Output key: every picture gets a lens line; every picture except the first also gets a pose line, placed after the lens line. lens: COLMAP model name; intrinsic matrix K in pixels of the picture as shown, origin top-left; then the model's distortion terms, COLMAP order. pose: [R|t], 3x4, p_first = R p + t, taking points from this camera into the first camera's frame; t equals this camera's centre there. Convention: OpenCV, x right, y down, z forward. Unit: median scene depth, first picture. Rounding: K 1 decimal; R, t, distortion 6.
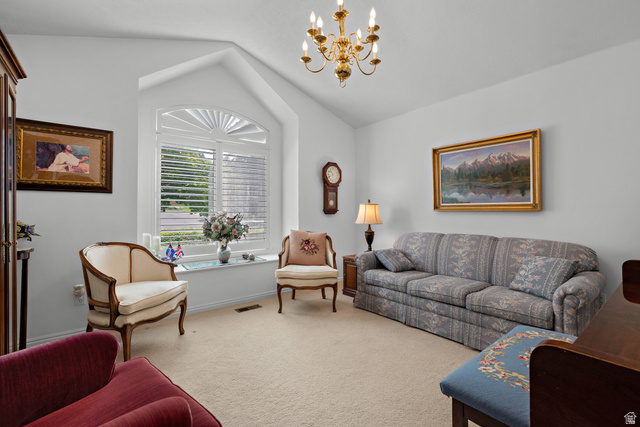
lens RADIAL K [[285.0, 0, 317.9], [0, 285.0, 211.2], [0, 0, 1]] dist [0.000729, -0.000046]
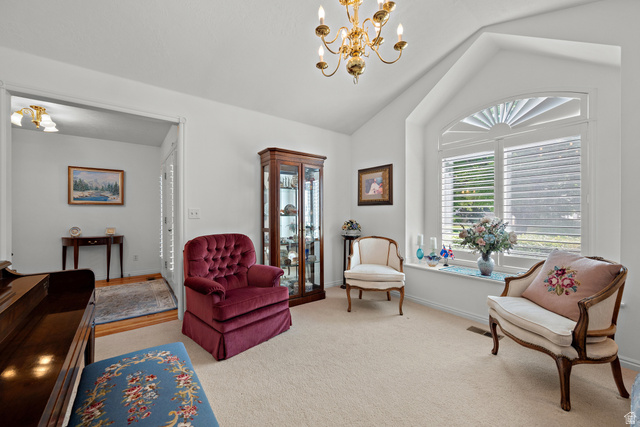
lens RADIAL K [[250.6, 0, 317.9], [0, 250.6, 214.6], [0, 0, 1]] dist [0.001911, 0.000022]
pose [[-0.005500, 0.007415, -0.999957, 0.499869], [0.001842, 0.999971, 0.007405, -0.017845], [0.999983, -0.001801, -0.005513, 0.500348]]
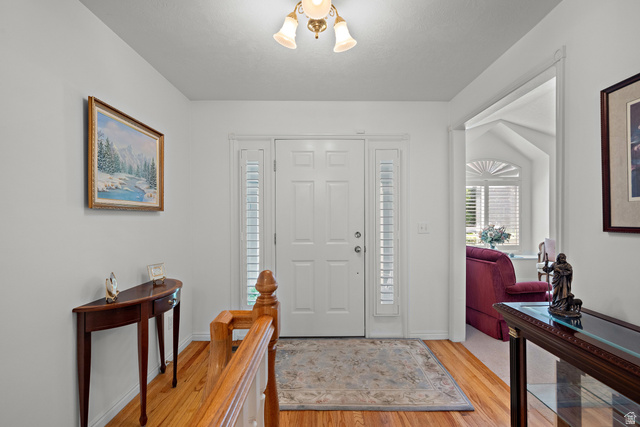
lens RADIAL K [[285.0, 0, 323.0], [0, 285.0, 218.1], [0, 0, 1]] dist [0.000729, -0.000046]
pose [[0.799252, -0.001059, -0.600995, -0.135825], [0.003124, 0.999992, 0.002392, -0.046418], [0.600988, -0.003789, 0.799249, -0.901977]]
